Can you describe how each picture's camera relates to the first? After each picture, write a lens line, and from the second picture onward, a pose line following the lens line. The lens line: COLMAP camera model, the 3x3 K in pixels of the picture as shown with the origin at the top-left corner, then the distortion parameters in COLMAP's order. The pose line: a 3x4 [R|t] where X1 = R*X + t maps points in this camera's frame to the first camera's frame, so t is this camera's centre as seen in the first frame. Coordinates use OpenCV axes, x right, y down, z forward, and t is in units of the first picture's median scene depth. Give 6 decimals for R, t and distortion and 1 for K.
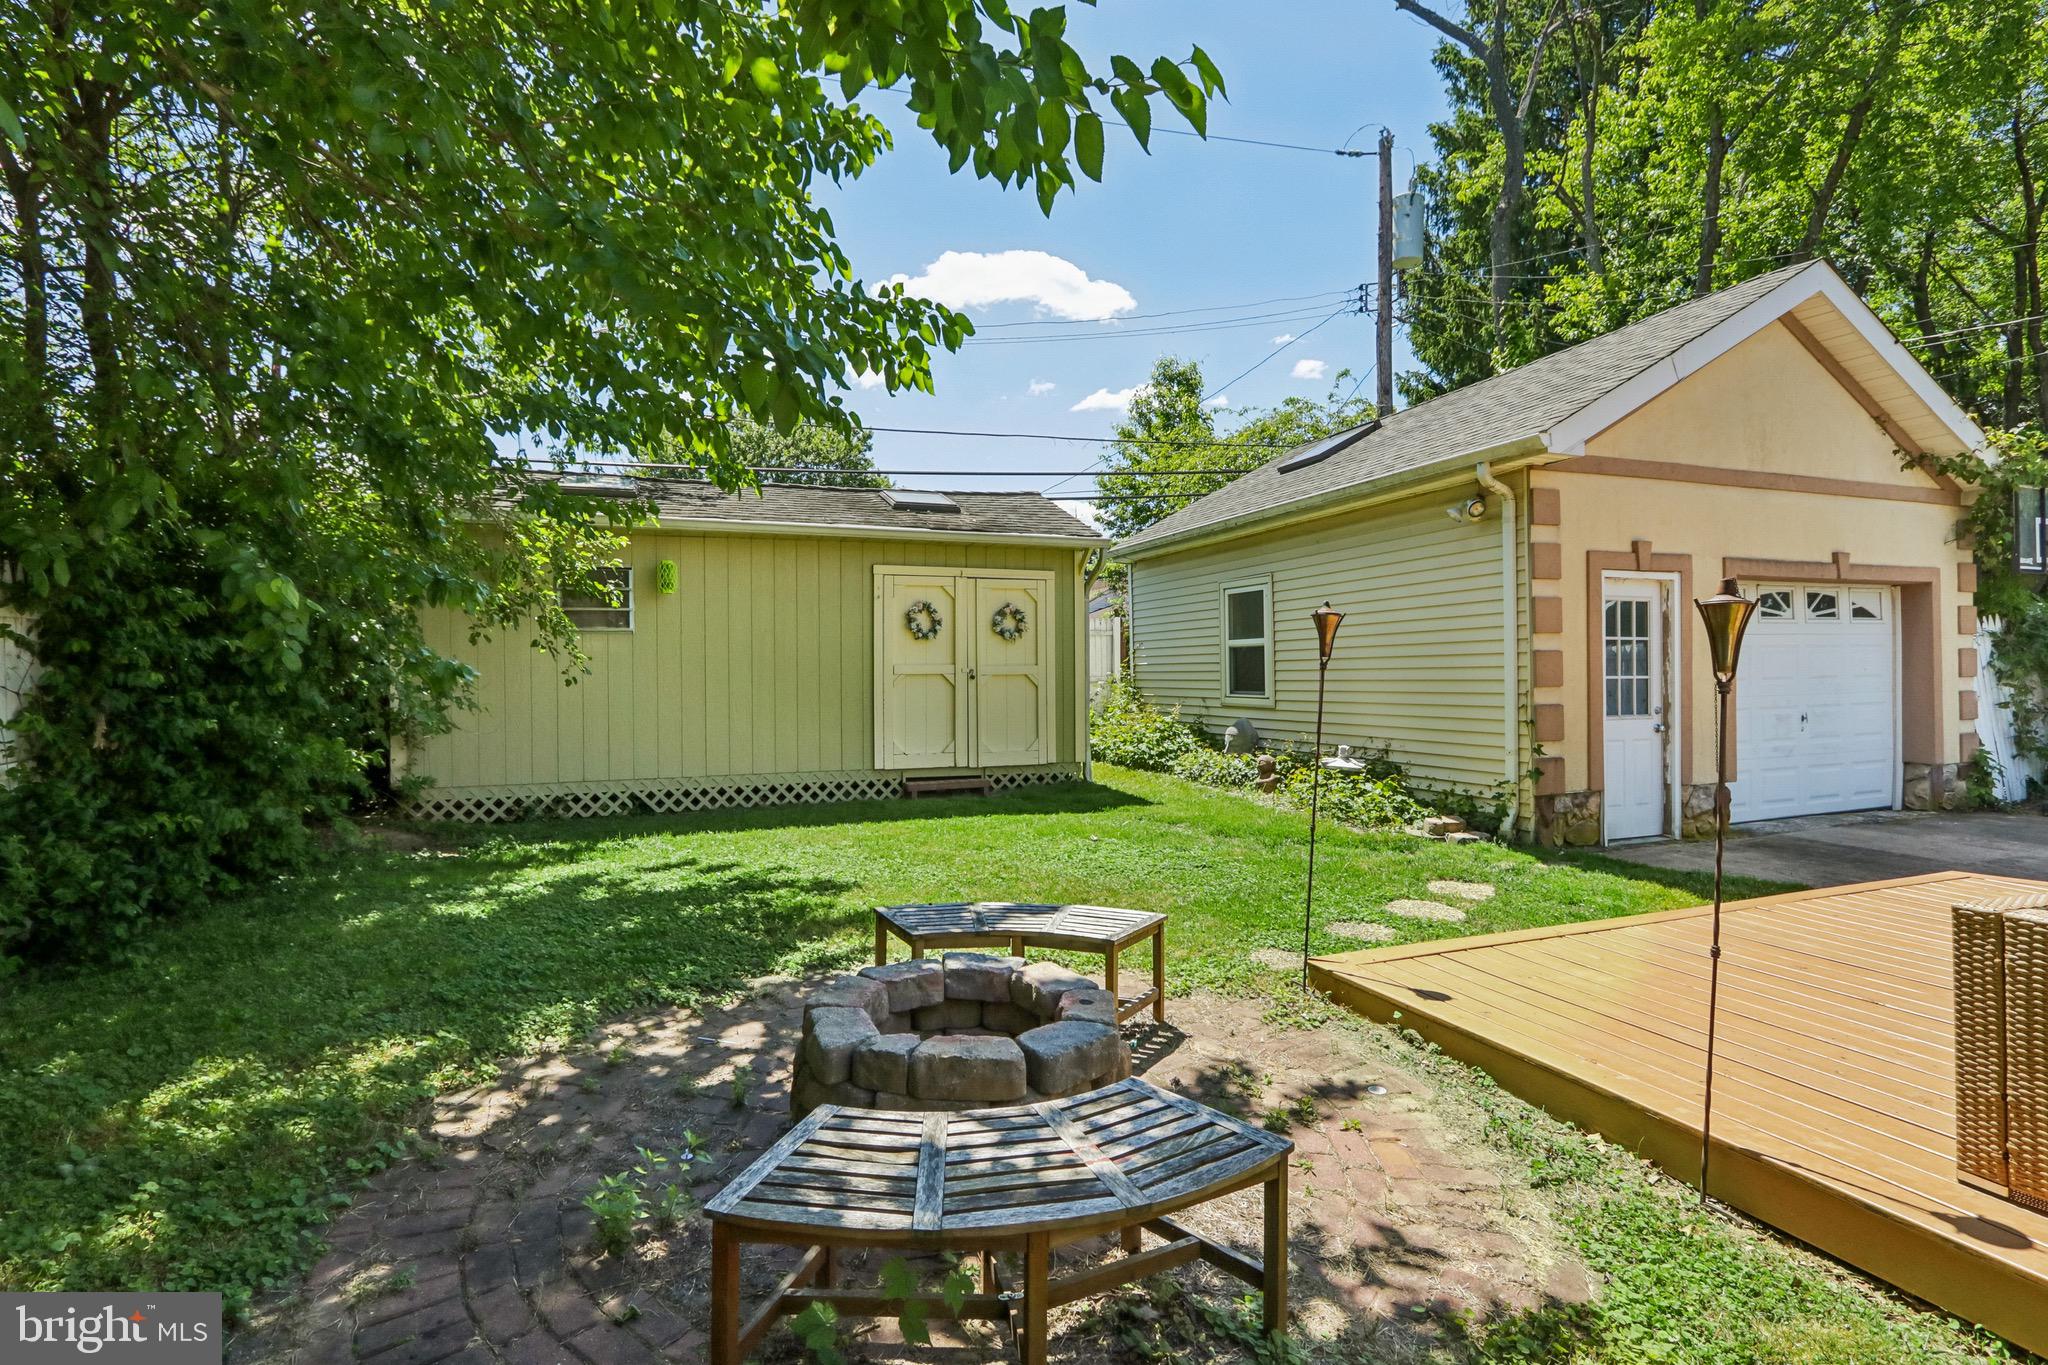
lens RADIAL K [[985.4, 0, 1009.4], [0, 985.4, 673.6], [0, 0, 1]] dist [-0.012979, -0.000247]
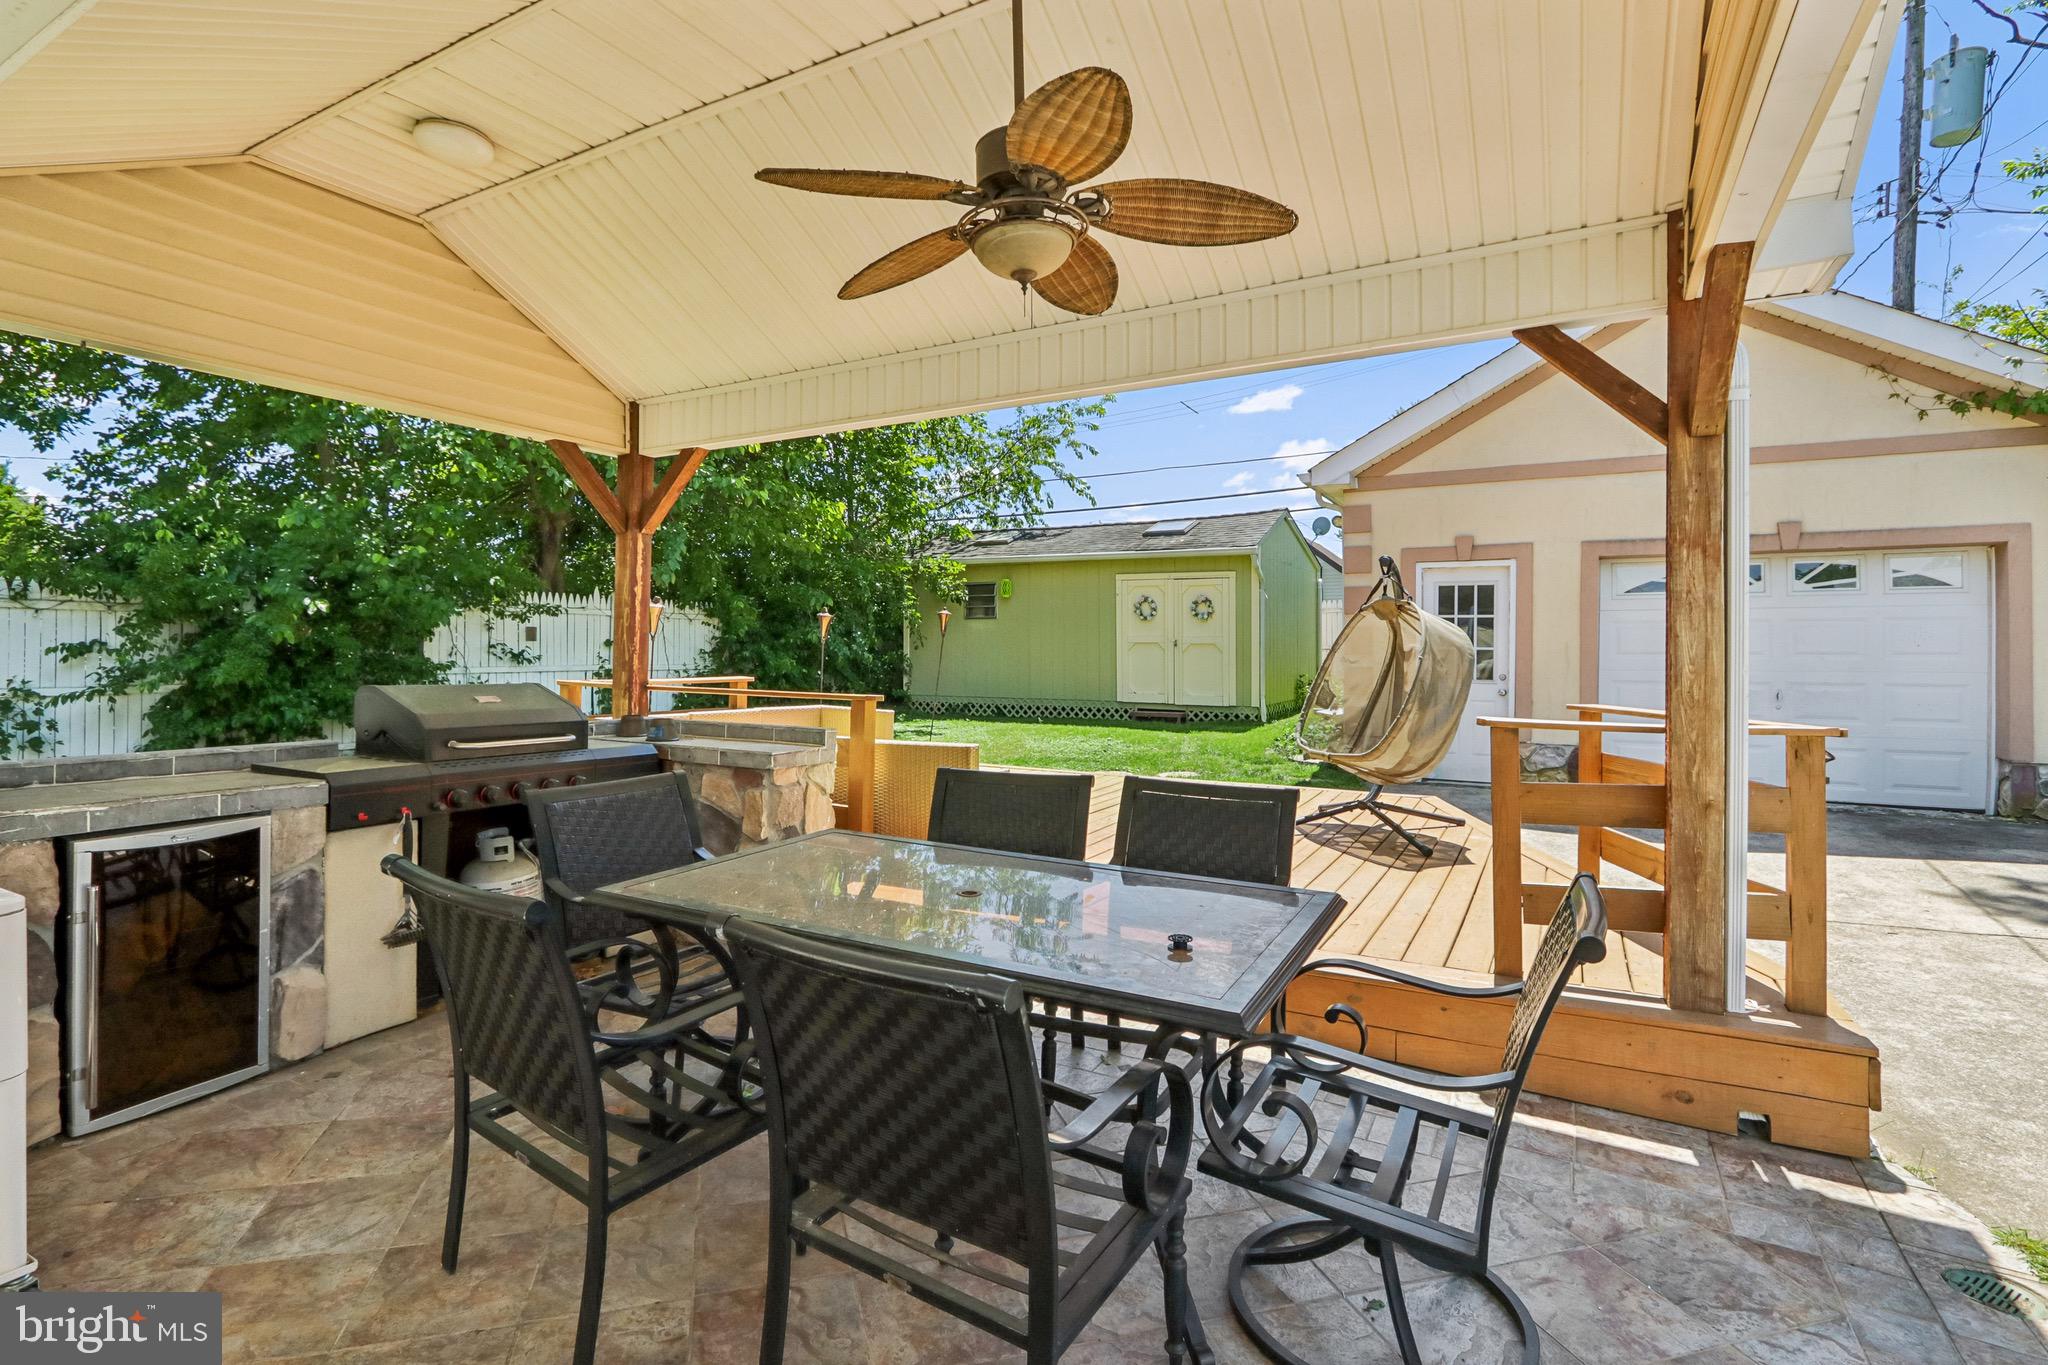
lens RADIAL K [[990.6, 0, 1013.5], [0, 990.6, 645.8], [0, 0, 1]] dist [-0.004685, -0.000545]
pose [[0.651821, 0.010850, -0.758295, 1.060778], [-0.014096, 0.999898, 0.002190, 0.005180], [0.758242, 0.009262, 0.651908, -0.196978]]
